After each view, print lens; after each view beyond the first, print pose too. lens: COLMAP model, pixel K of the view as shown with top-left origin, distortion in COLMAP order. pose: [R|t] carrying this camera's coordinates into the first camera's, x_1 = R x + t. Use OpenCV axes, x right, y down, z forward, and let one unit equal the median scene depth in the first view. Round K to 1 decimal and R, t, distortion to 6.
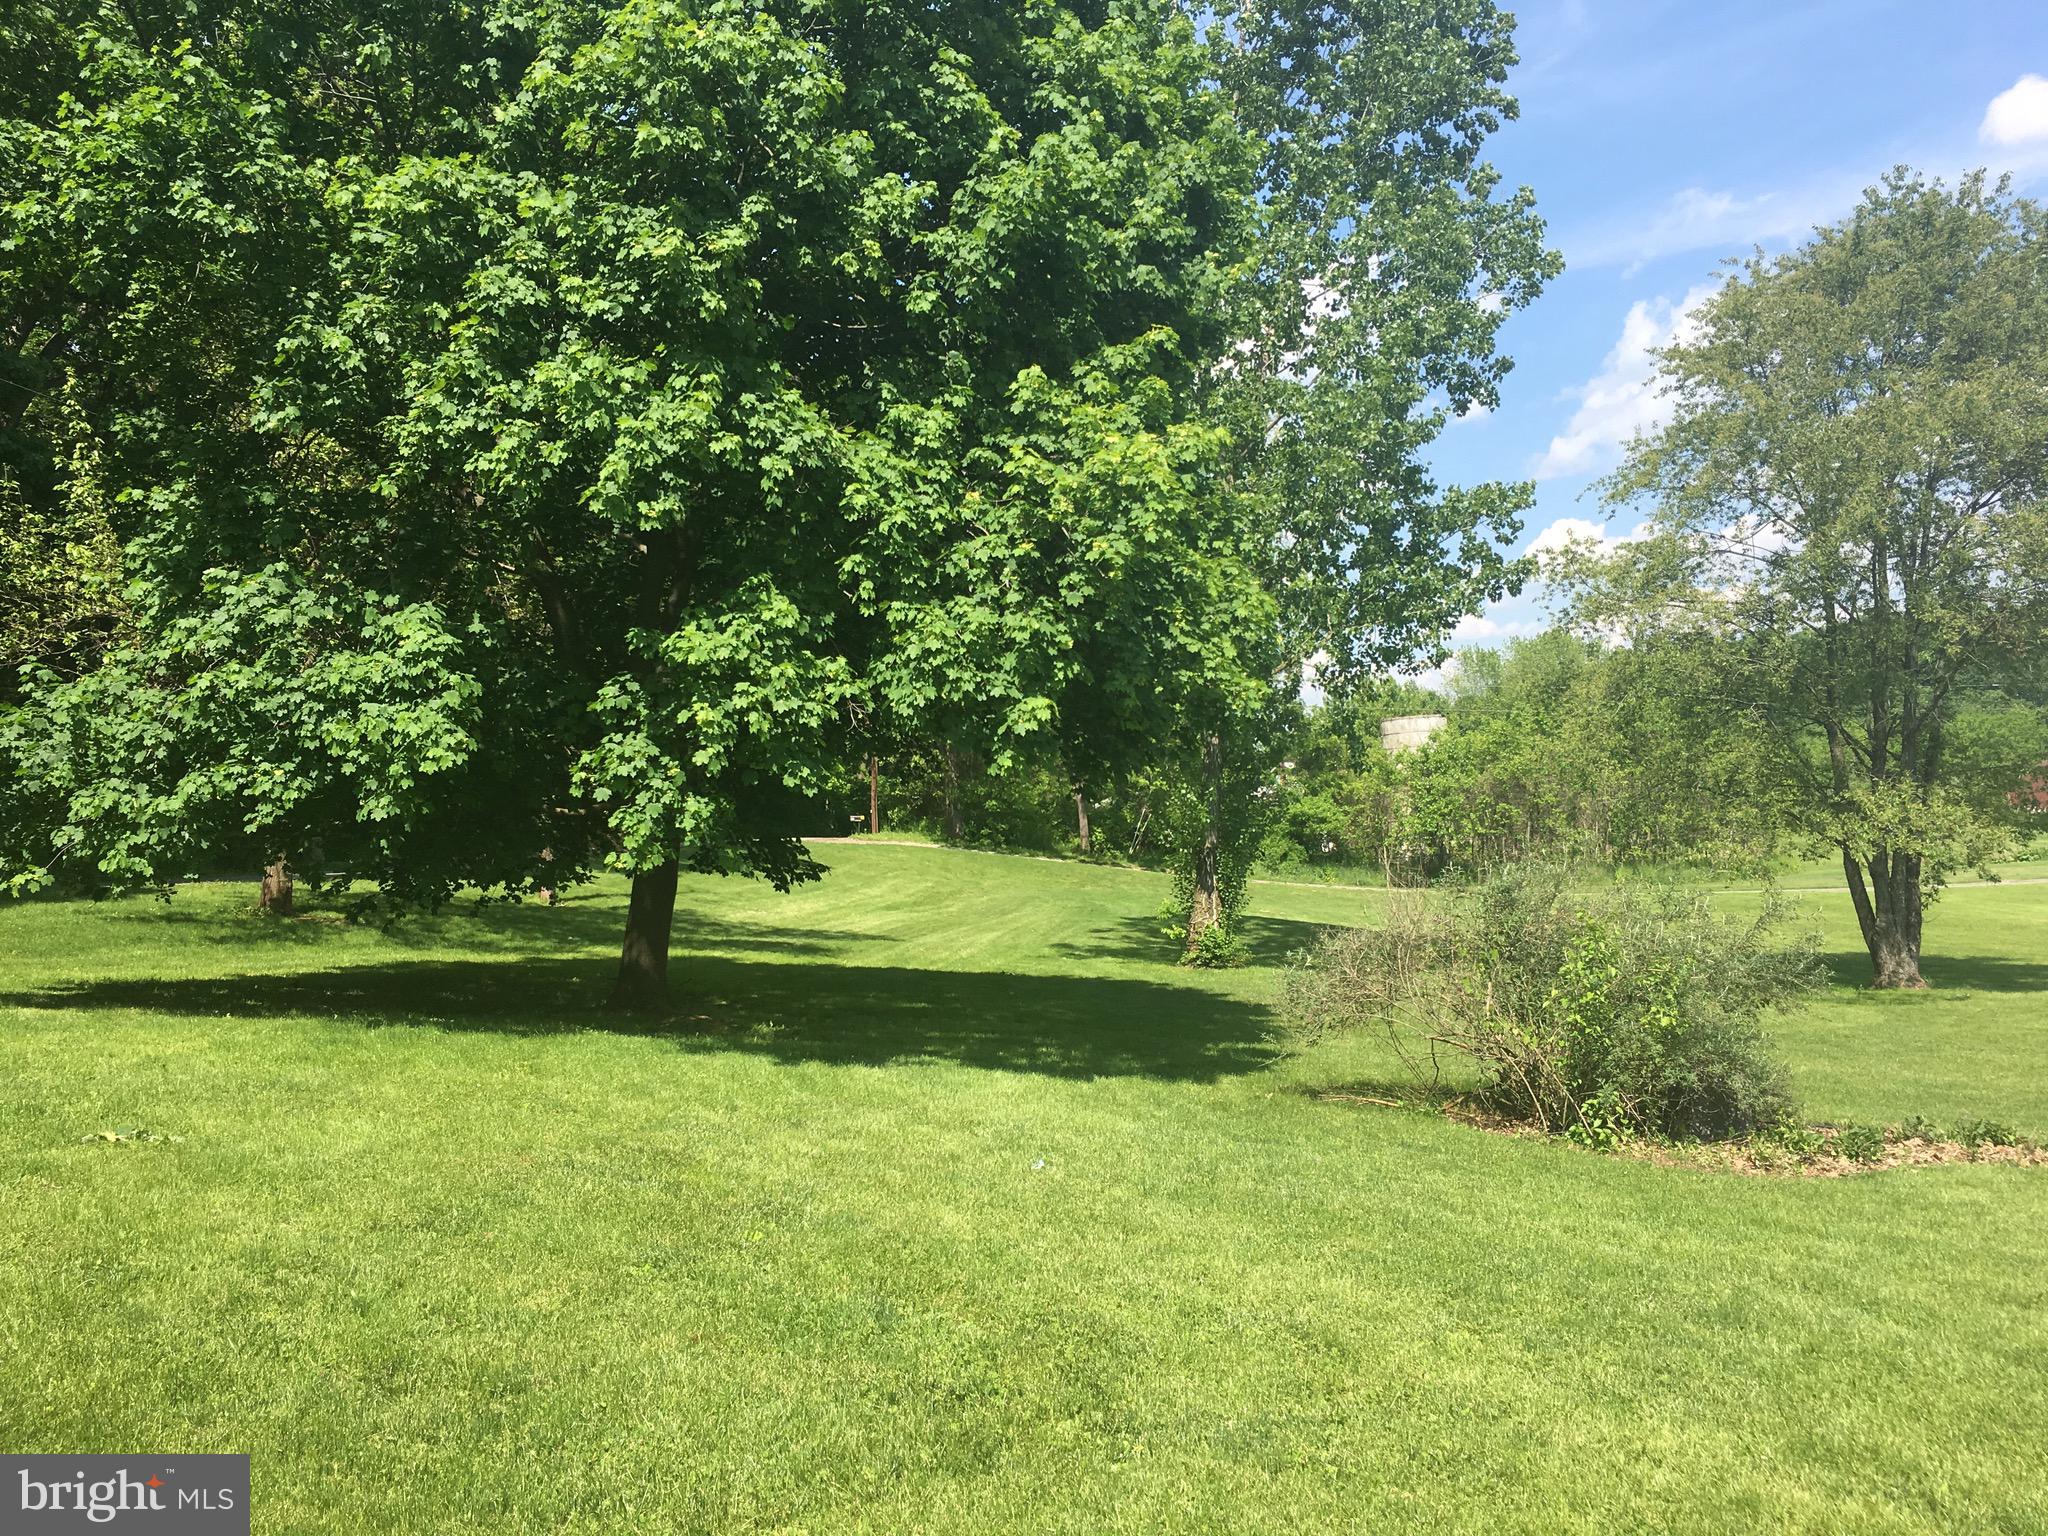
lens RADIAL K [[1751.0, 0, 1012.7], [0, 1751.0, 723.5], [0, 0, 1]] dist [0.076274, -0.108945]
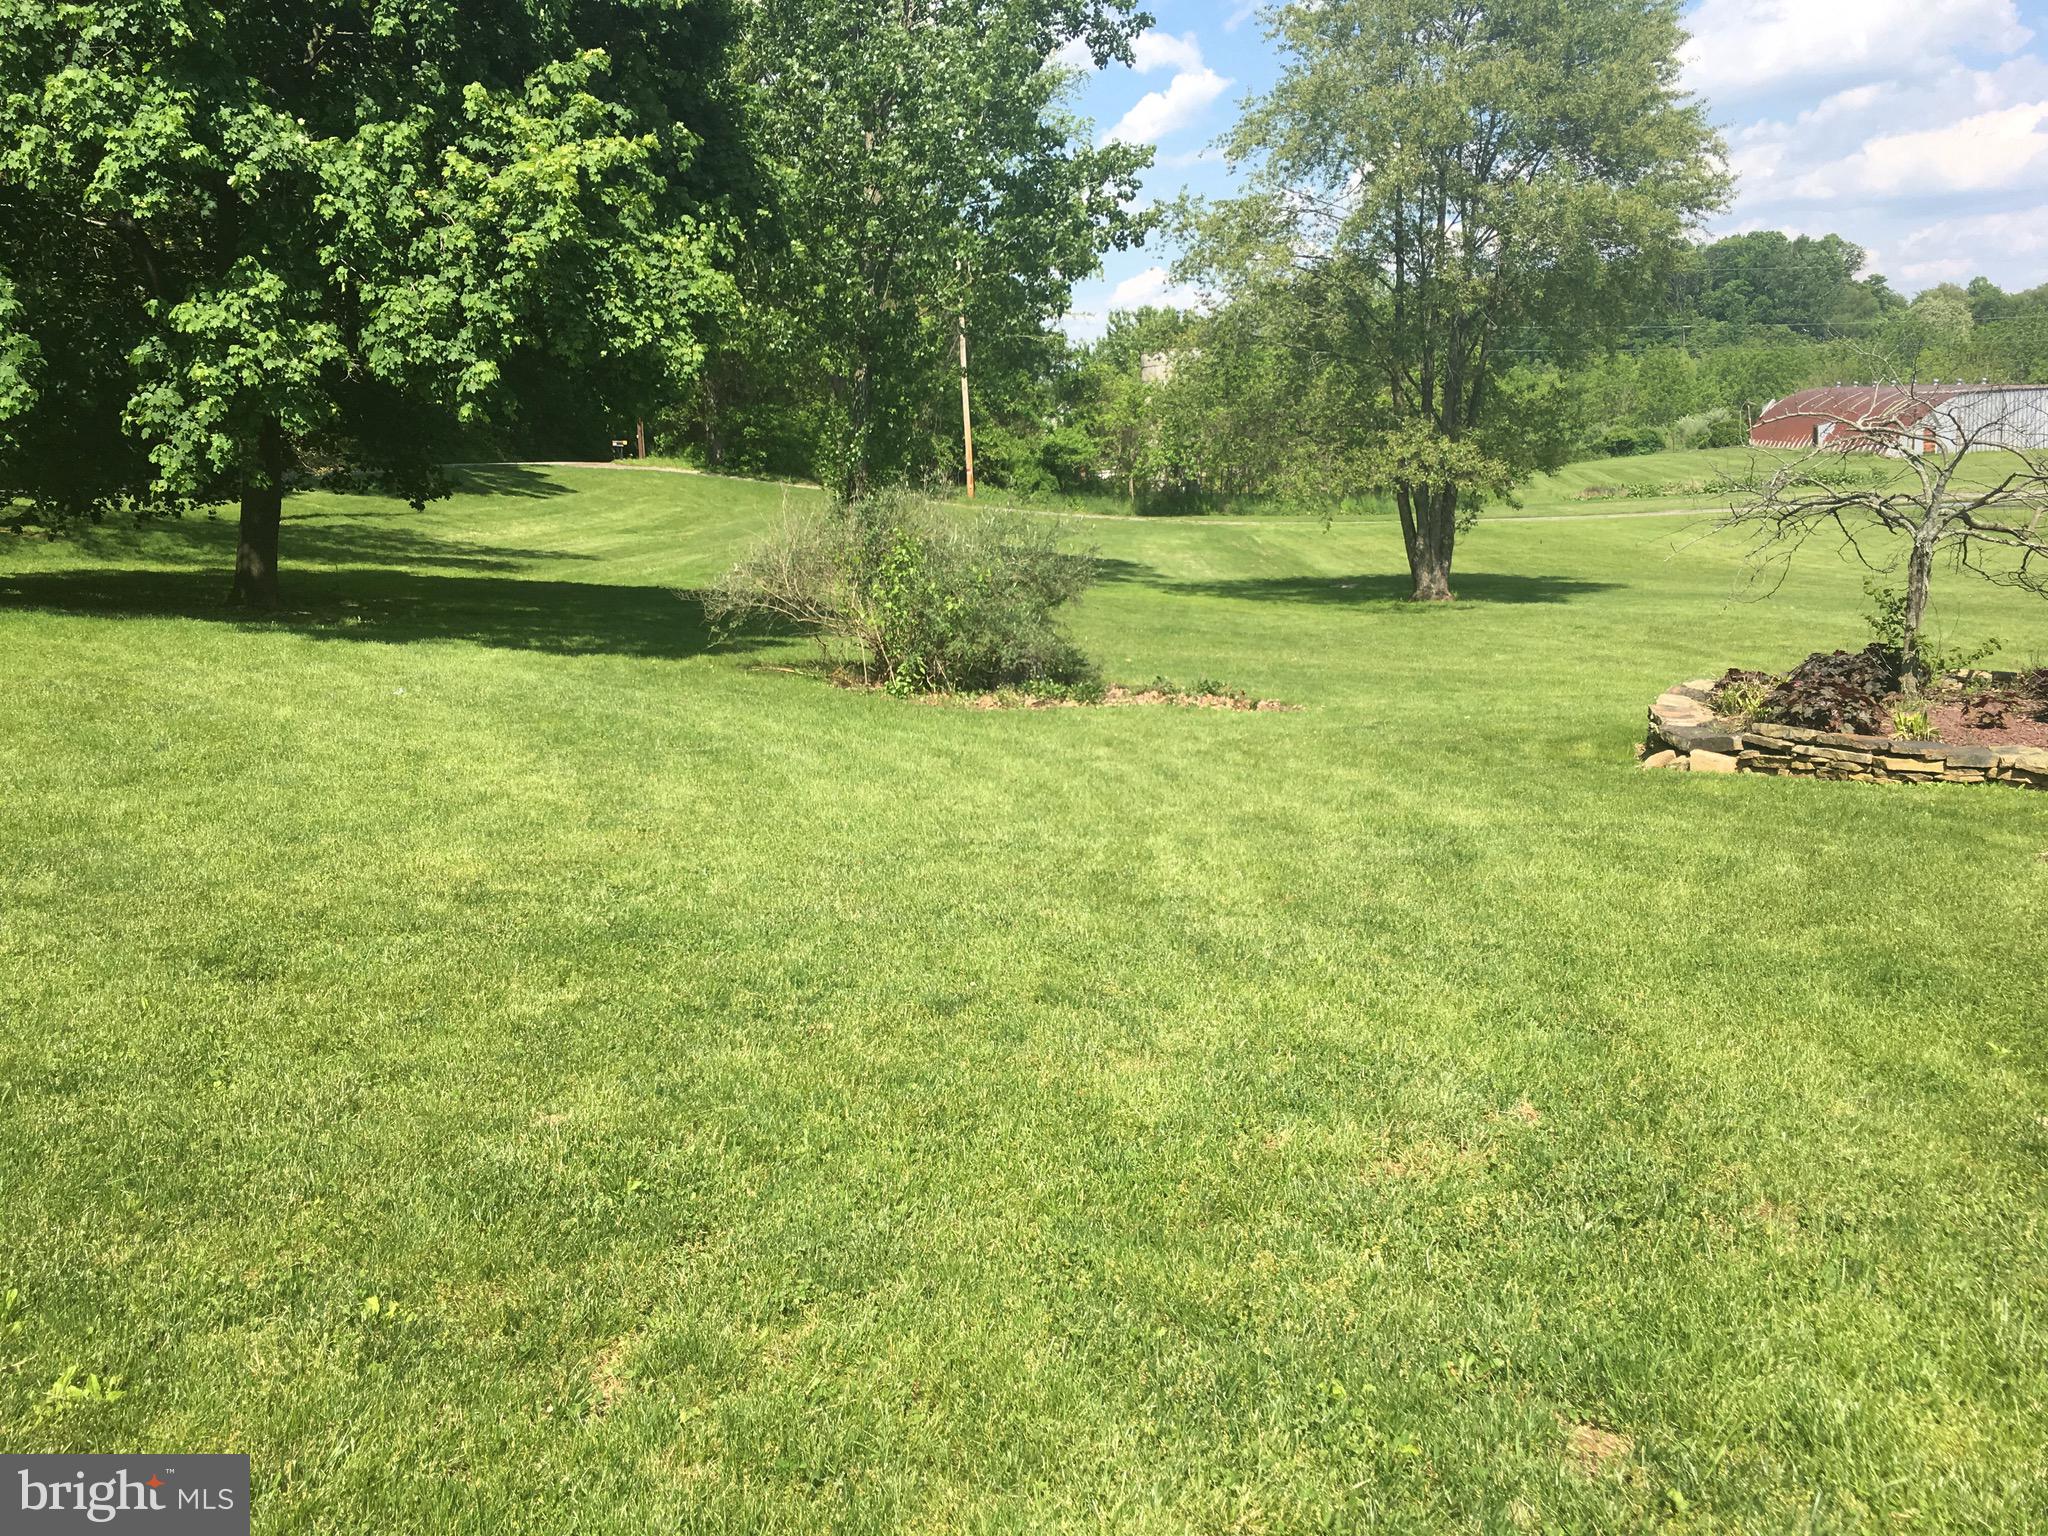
lens RADIAL K [[1751.0, 0, 1019.7], [0, 1751.0, 766.7], [0, 0, 1]] dist [0.076274, -0.108945]
pose [[0.996058, -0.005492, 0.088531, 0.282561], [-0.015372, 0.972291, 0.233269, -0.033313], [-0.087359, -0.233710, 0.968374, -0.351787]]
